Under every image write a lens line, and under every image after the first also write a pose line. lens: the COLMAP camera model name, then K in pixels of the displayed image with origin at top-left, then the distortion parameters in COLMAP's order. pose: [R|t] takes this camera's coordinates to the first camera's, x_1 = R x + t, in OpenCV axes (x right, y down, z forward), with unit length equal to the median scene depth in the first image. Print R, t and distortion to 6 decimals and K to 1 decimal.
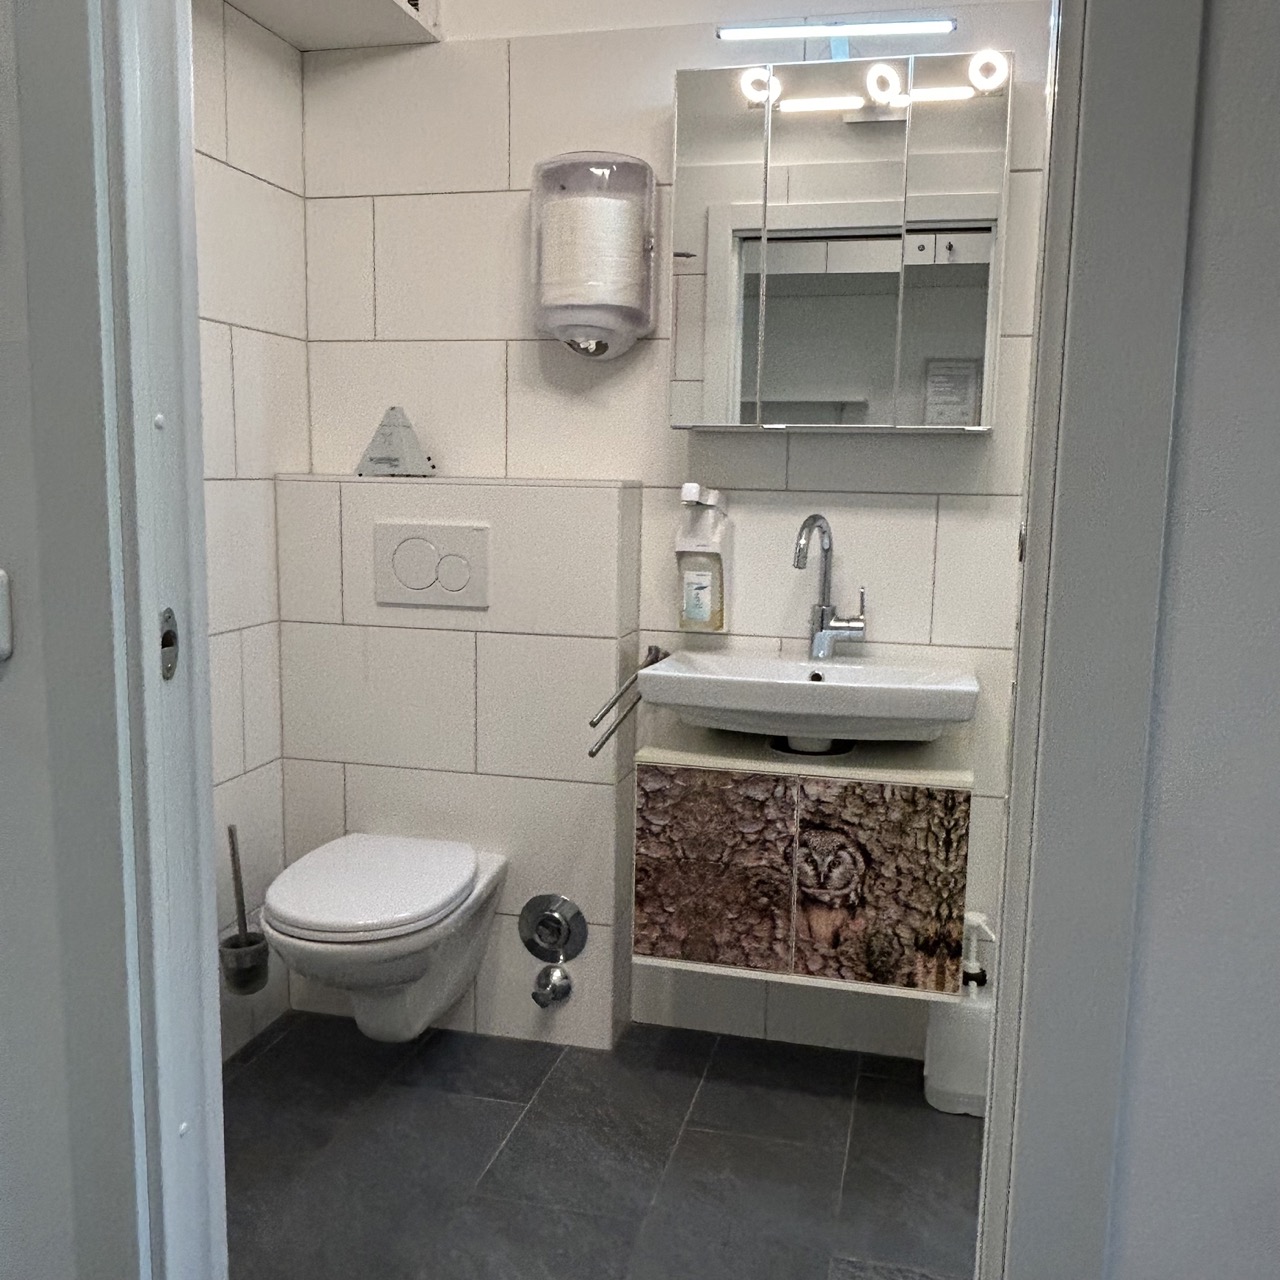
lens RADIAL K [[1263.9, 0, 649.7], [0, 1263.9, 629.3], [0, 0, 1]] dist [0.064291, 0.000000]
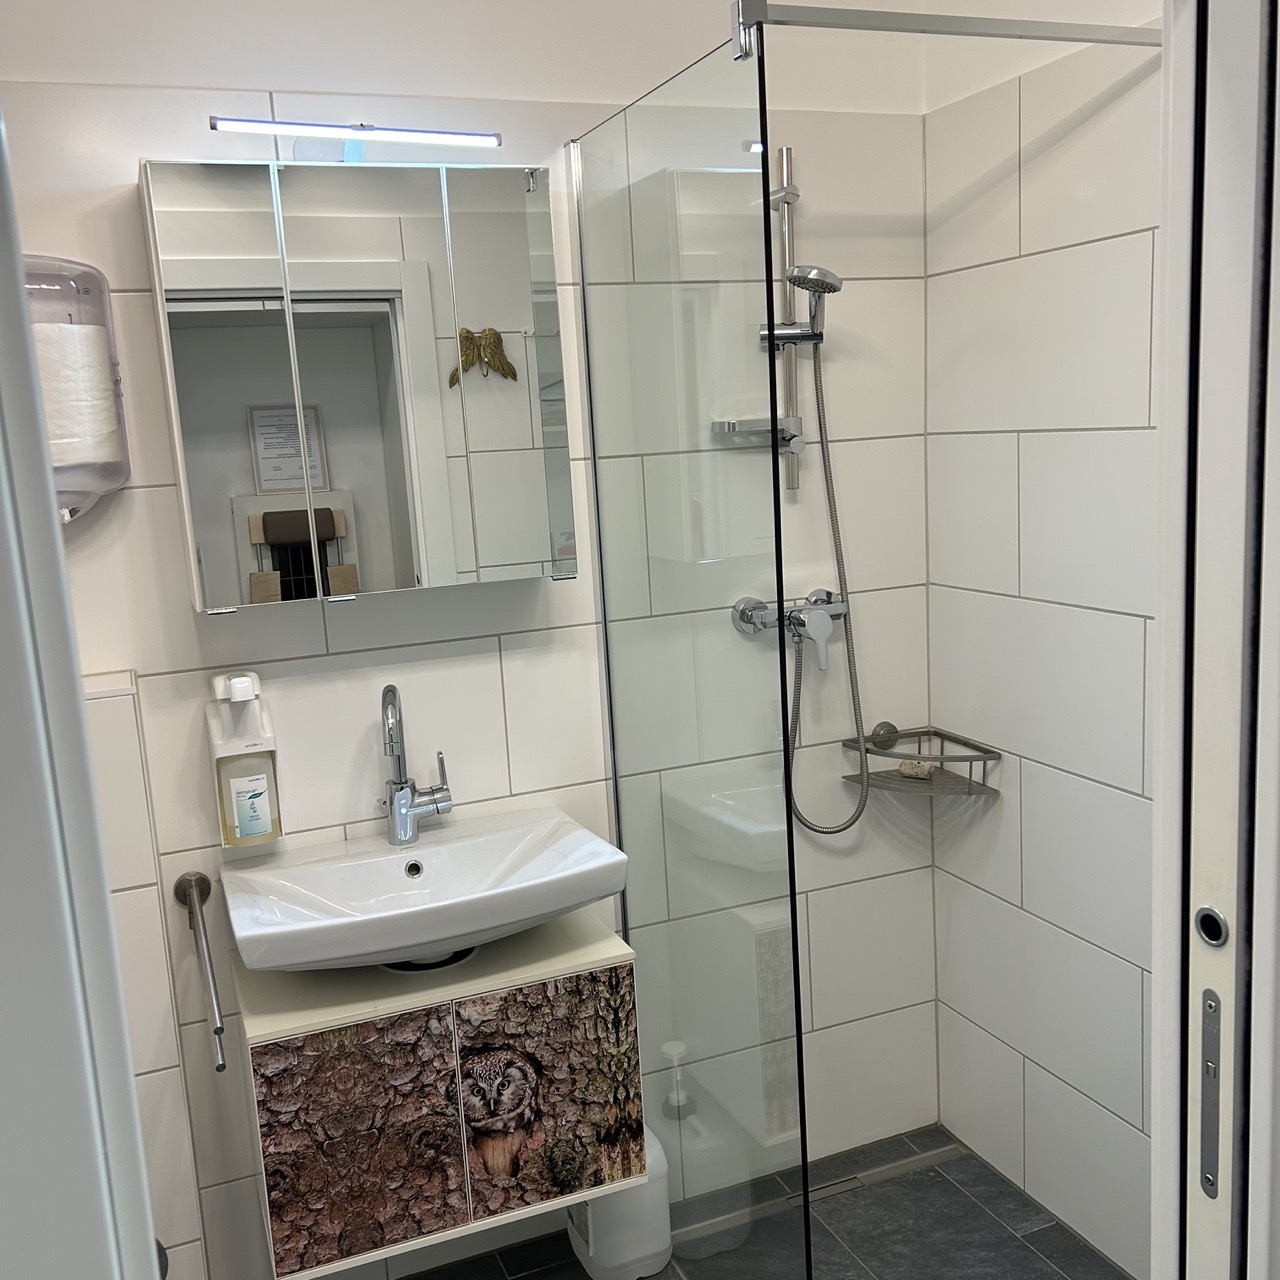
lens RADIAL K [[1309.1, 0, 634.2], [0, 1309.1, 654.1], [0, 0, 1]] dist [0.043654, 0.000000]
pose [[0.818515, -0.172830, 0.547871, -0.226200], [0.155000, 0.984745, 0.079075, -0.165316], [-0.553180, 0.020196, 0.832817, 0.186072]]
